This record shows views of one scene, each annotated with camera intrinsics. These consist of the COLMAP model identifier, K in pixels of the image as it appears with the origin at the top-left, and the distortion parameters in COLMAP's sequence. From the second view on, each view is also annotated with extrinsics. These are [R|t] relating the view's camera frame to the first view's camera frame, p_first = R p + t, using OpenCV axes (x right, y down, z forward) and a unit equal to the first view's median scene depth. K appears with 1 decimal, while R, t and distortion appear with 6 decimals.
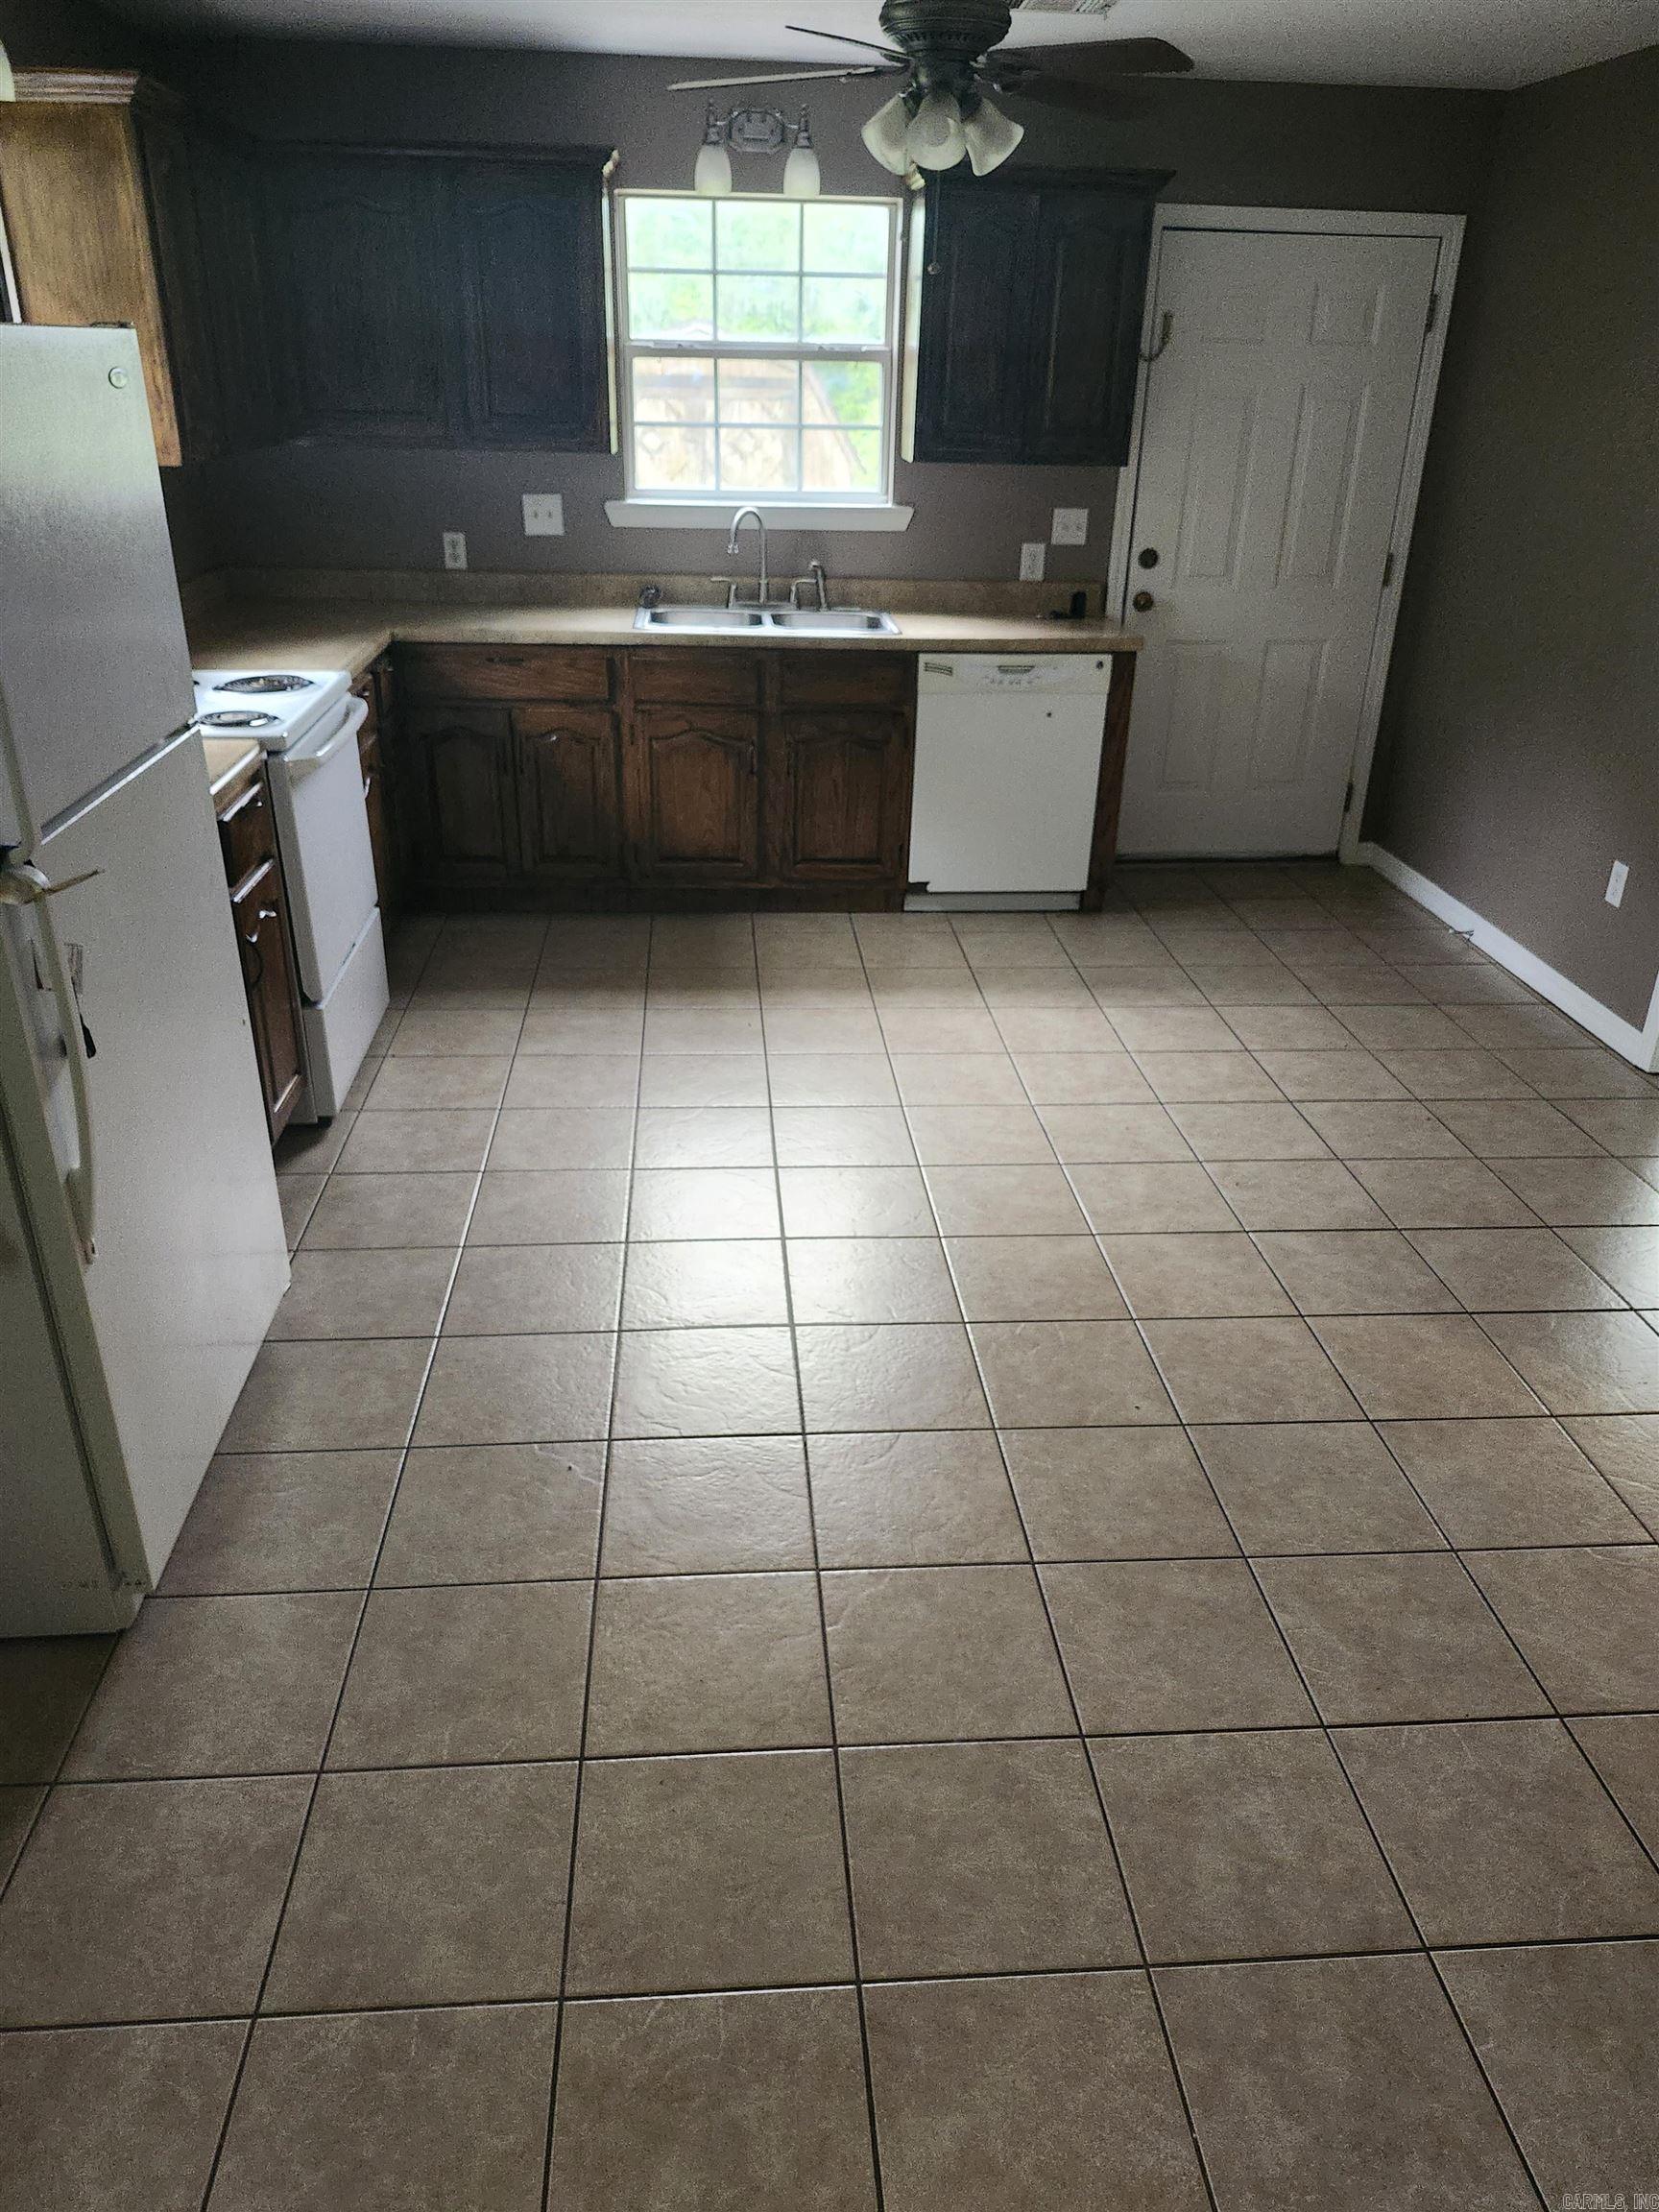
lens RADIAL K [[1532.4, 0, 862.4], [0, 1532.4, 1101.1], [0, 0, 1]] dist [0.147635, -0.202333]
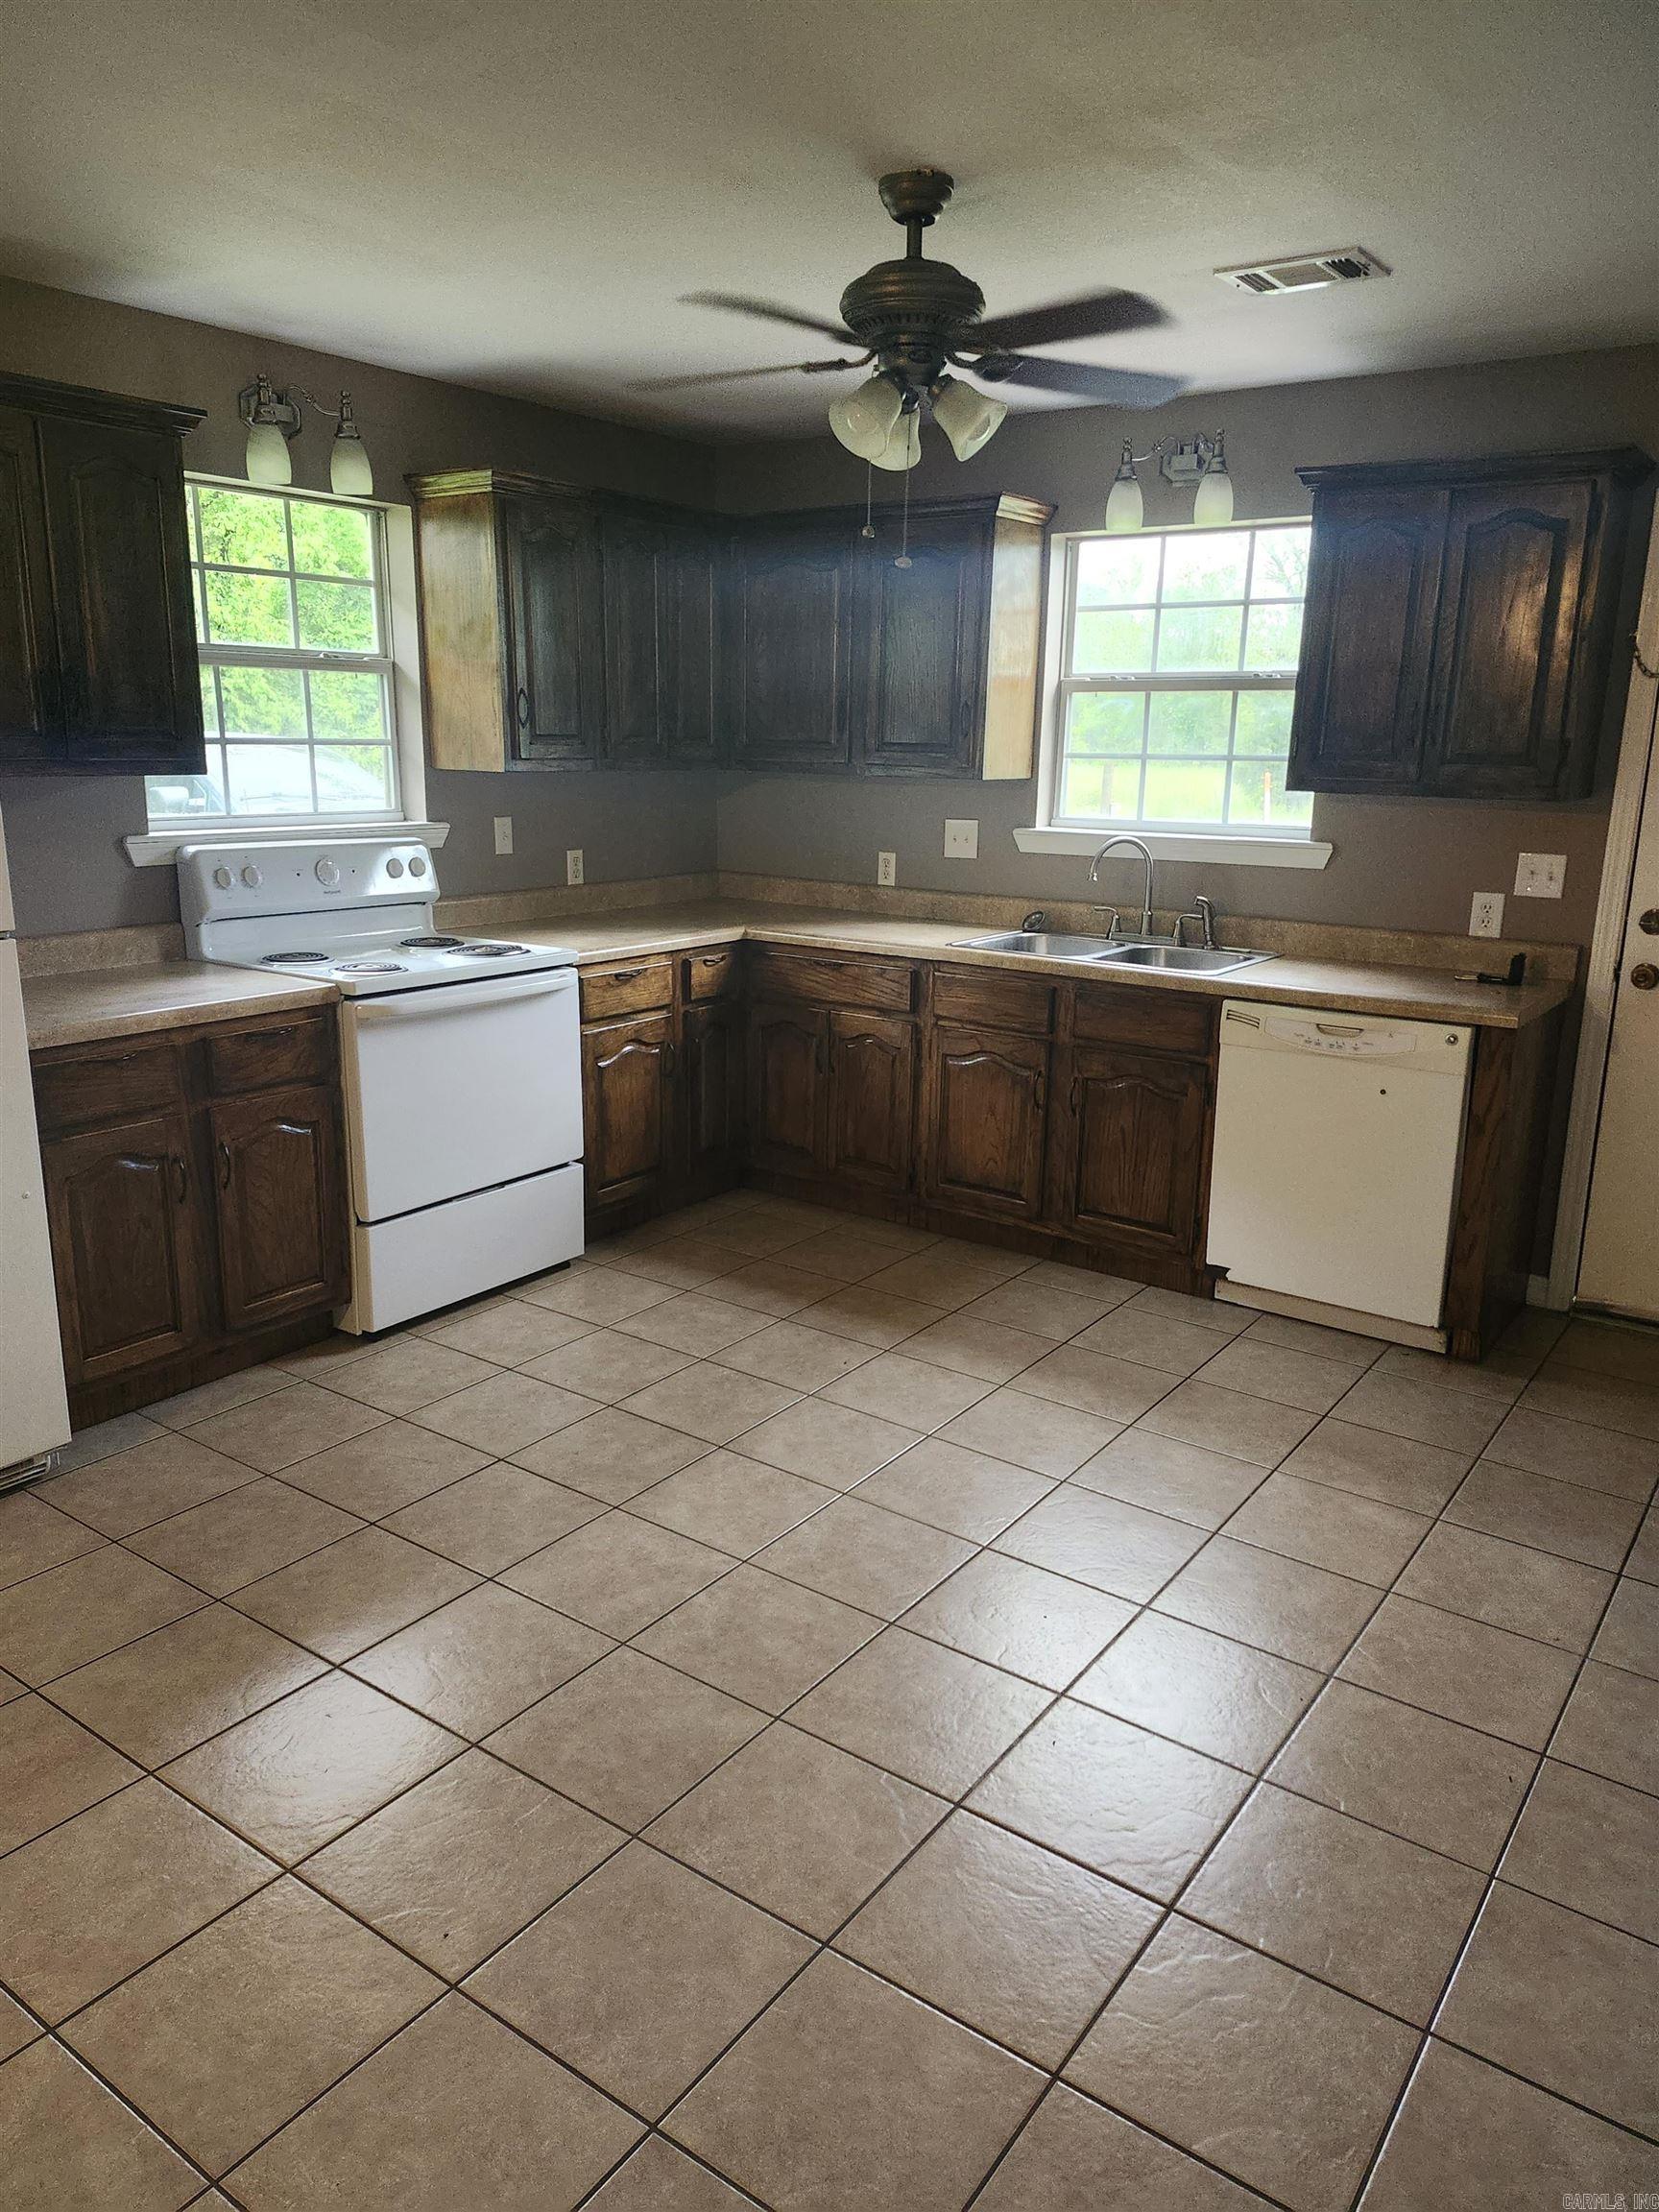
lens RADIAL K [[1535.7, 0, 837.7], [0, 1535.7, 1103.6], [0, 0, 1]] dist [0.104487, -0.113226]
pose [[0.760500, 0.147282, -0.632414, 0.405964], [-0.277420, 0.954272, -0.111367, -0.080879], [0.587093, 0.260139, 0.766583, 0.241700]]
